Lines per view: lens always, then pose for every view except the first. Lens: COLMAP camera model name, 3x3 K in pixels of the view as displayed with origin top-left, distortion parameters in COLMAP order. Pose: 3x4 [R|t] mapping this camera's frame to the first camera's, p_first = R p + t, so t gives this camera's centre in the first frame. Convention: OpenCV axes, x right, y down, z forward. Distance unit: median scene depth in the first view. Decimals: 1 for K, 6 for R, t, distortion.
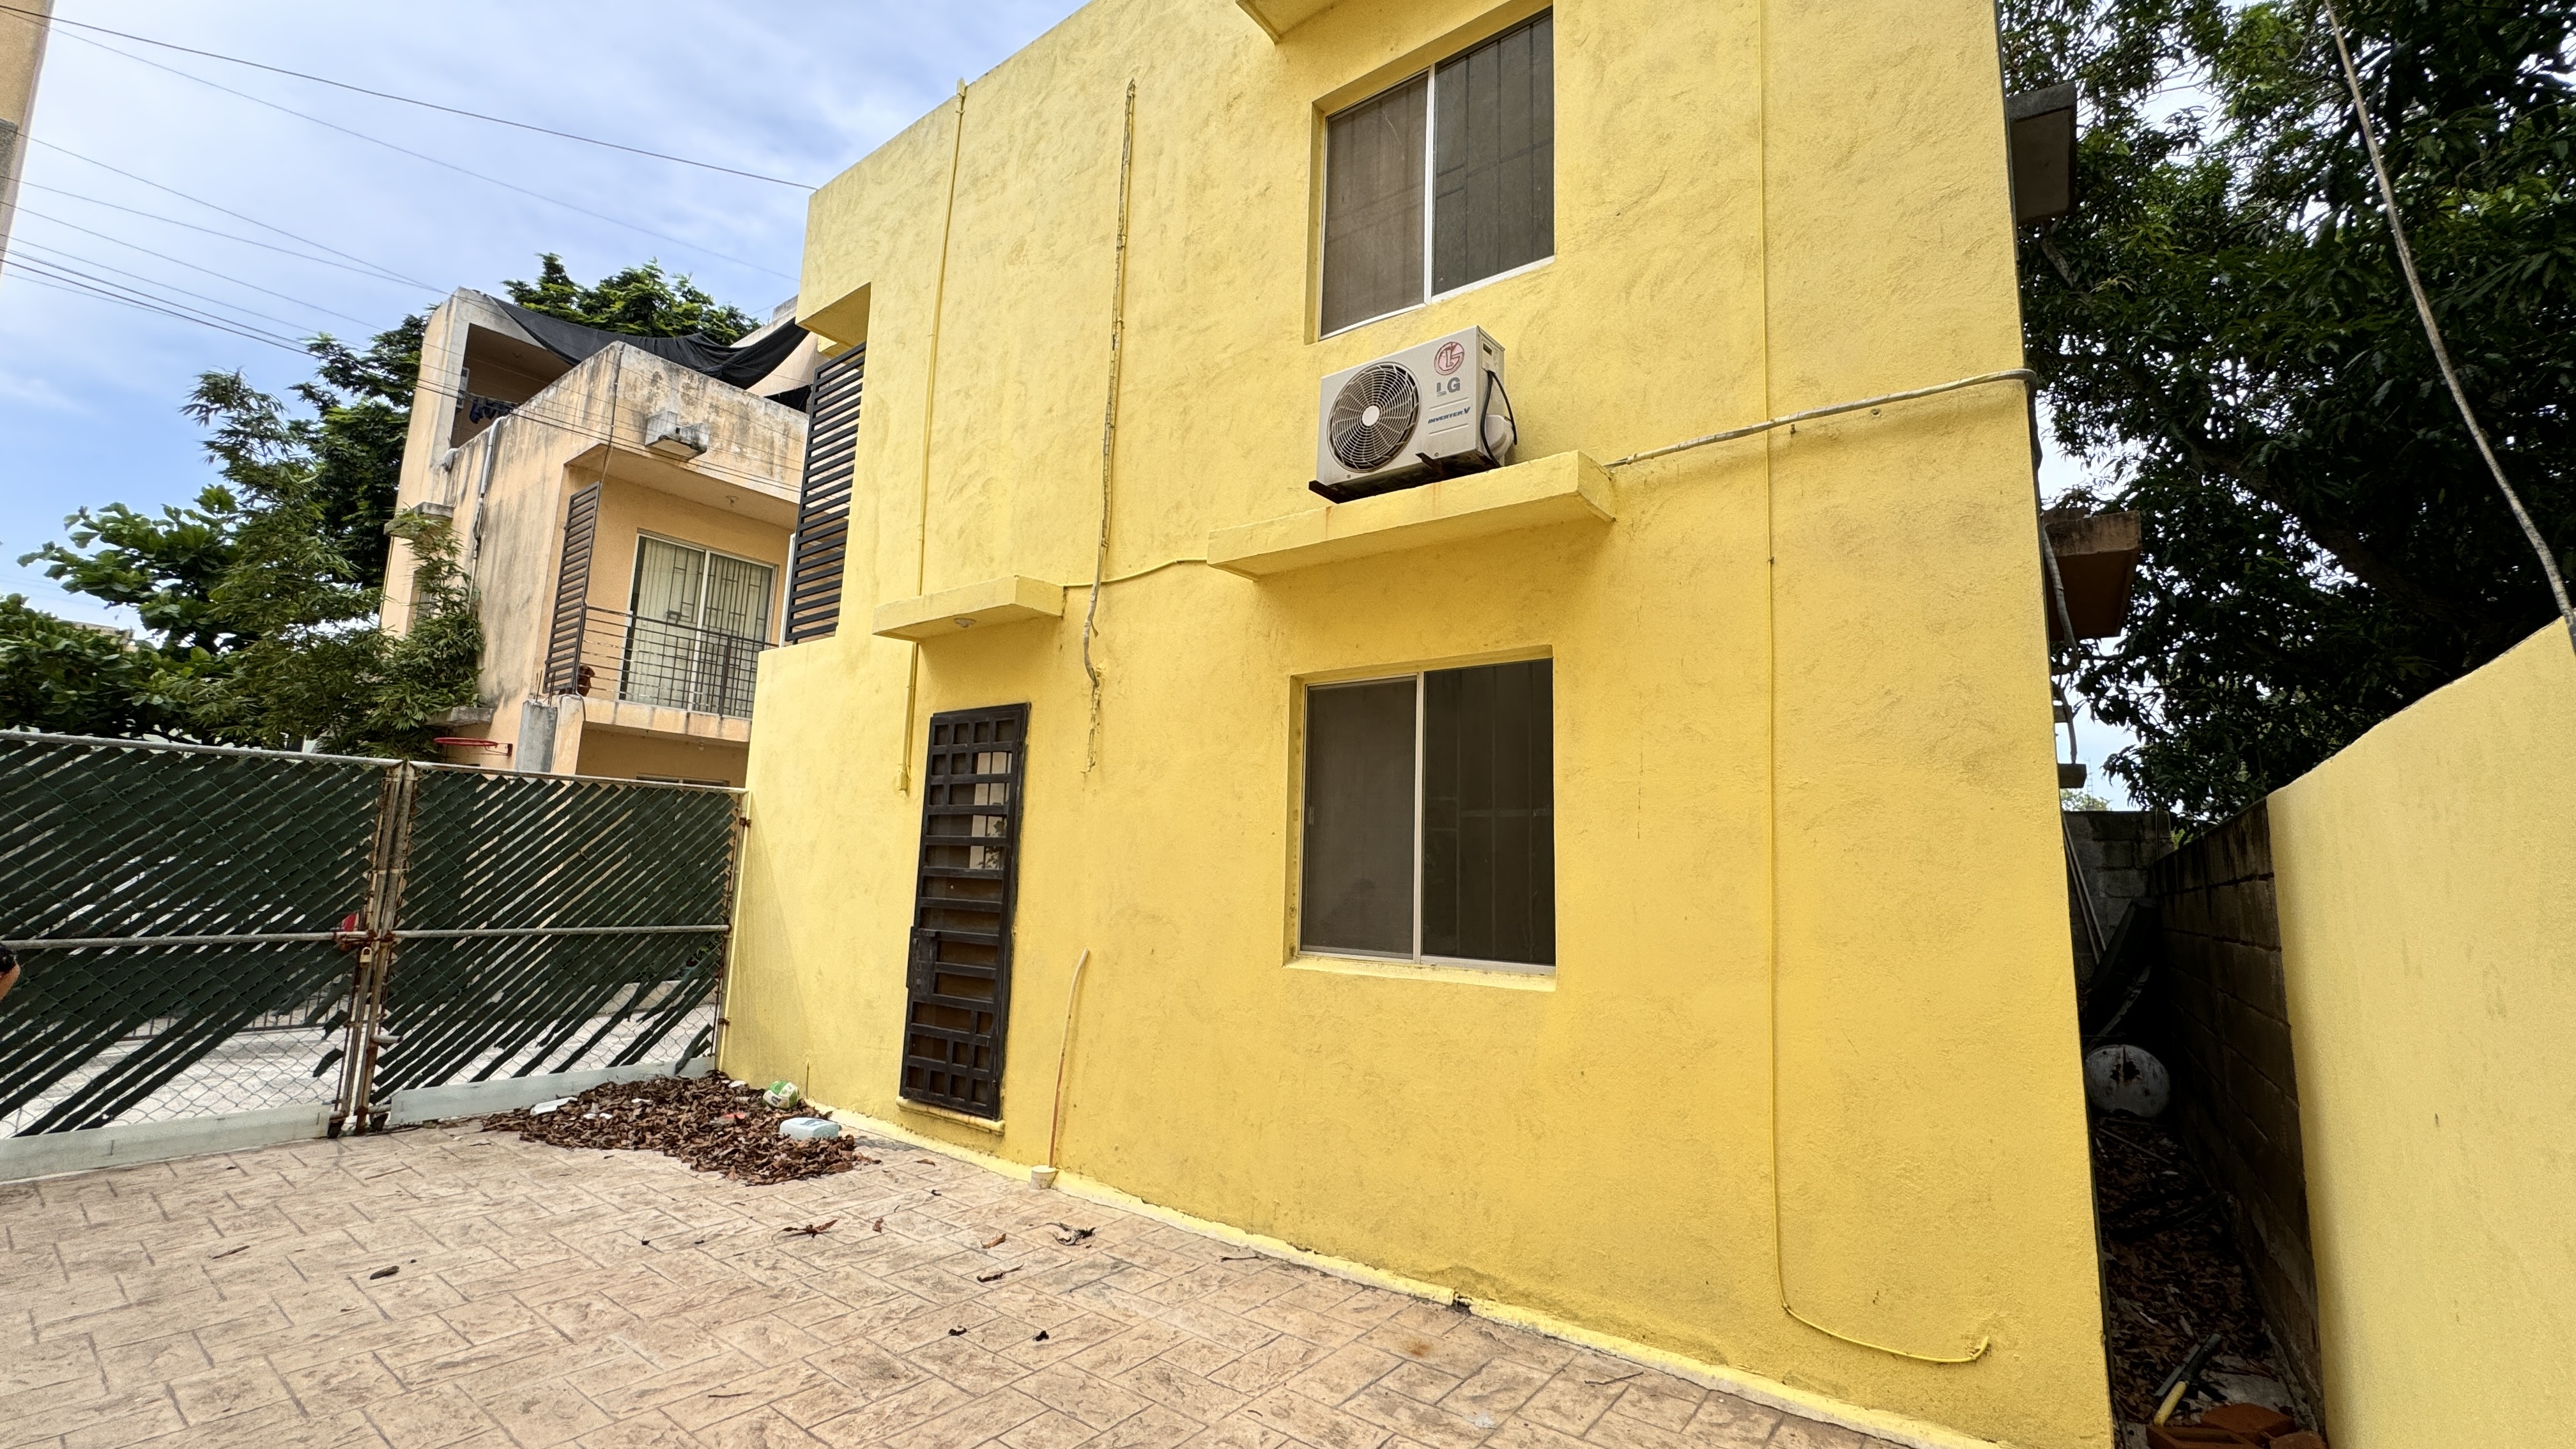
lens RADIAL K [[1029.5, 0, 1289.3], [0, 1029.5, 718.0], [0, 0, 1]] dist [-0.005001, 0.001077]
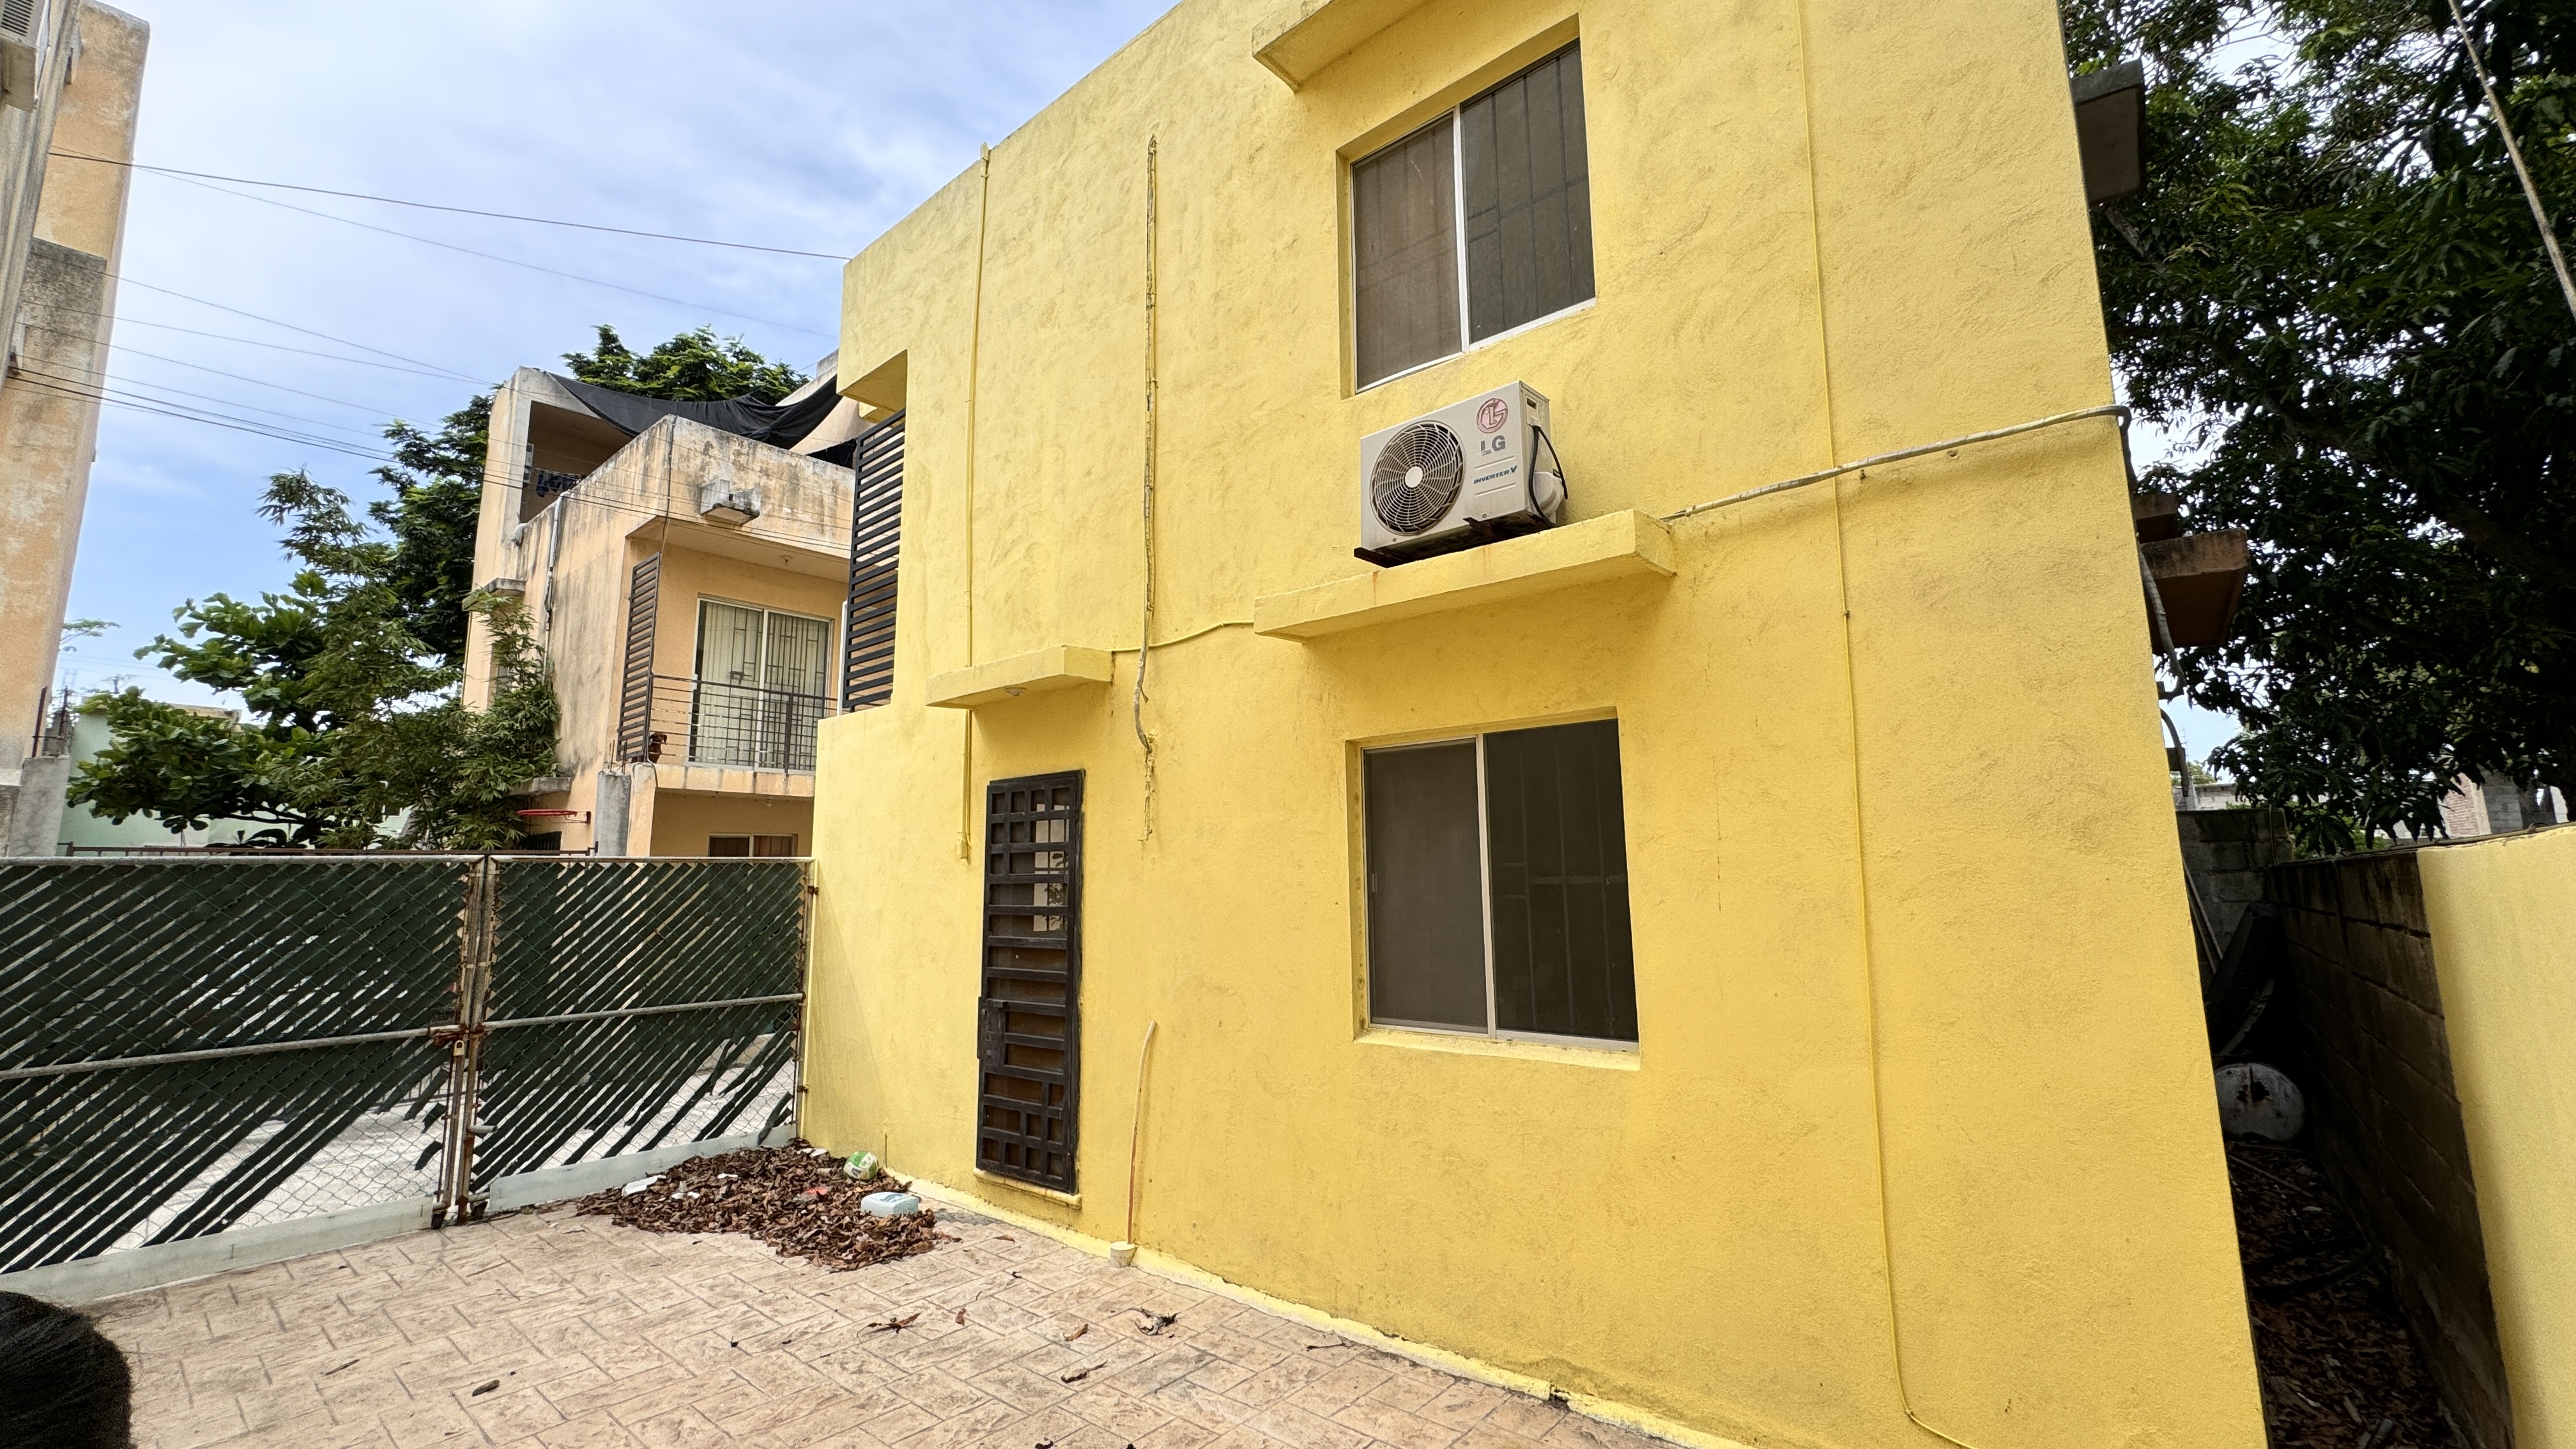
lens RADIAL K [[1029.5, 0, 1289.3], [0, 1029.5, 718.0], [0, 0, 1]] dist [-0.005001, 0.001077]
pose [[0.997205, -0.053662, -0.051996, 0.000111], [0.053479, 0.998557, -0.004900, -0.052233], [0.052184, 0.002106, 0.998635, 0.017453]]
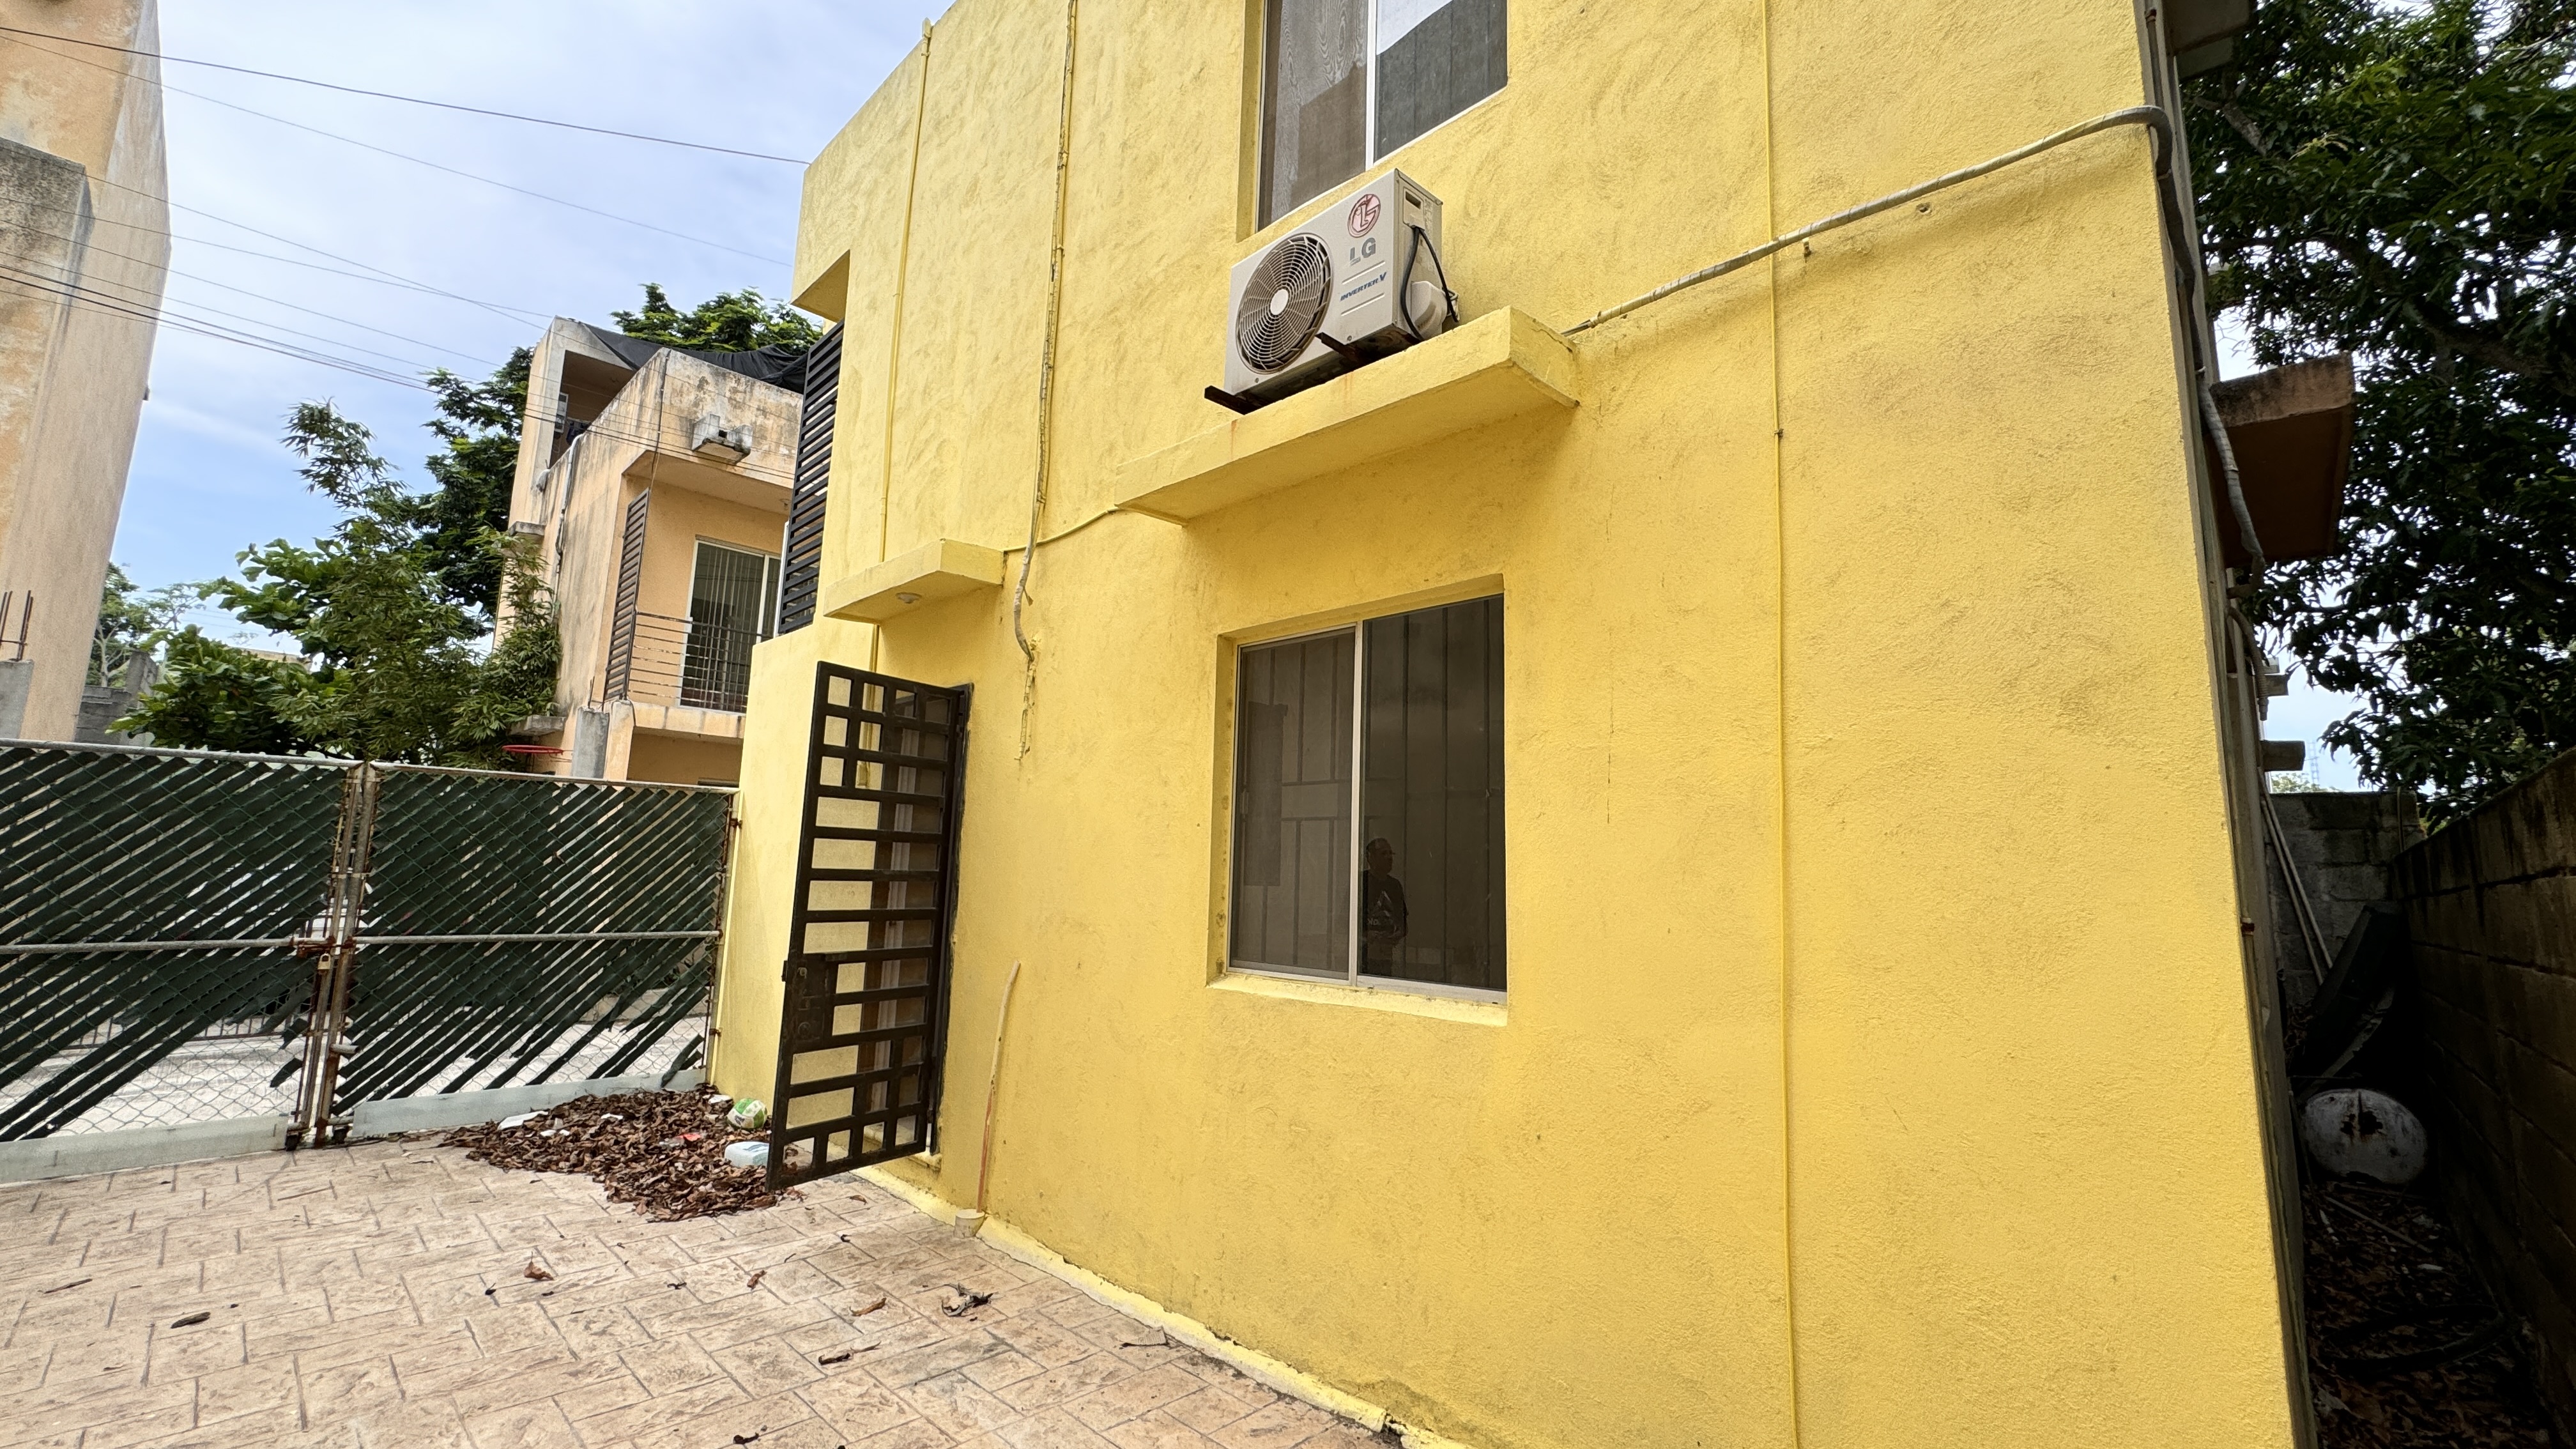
lens RADIAL K [[1029.5, 0, 1289.3], [0, 1029.5, 718.0], [0, 0, 1]] dist [-0.005001, 0.001077]
pose [[0.992029, -0.022779, -0.123932, 0.138216], [0.022338, 0.999738, -0.004945, 0.027076], [0.124012, 0.002138, 0.992278, 0.158326]]
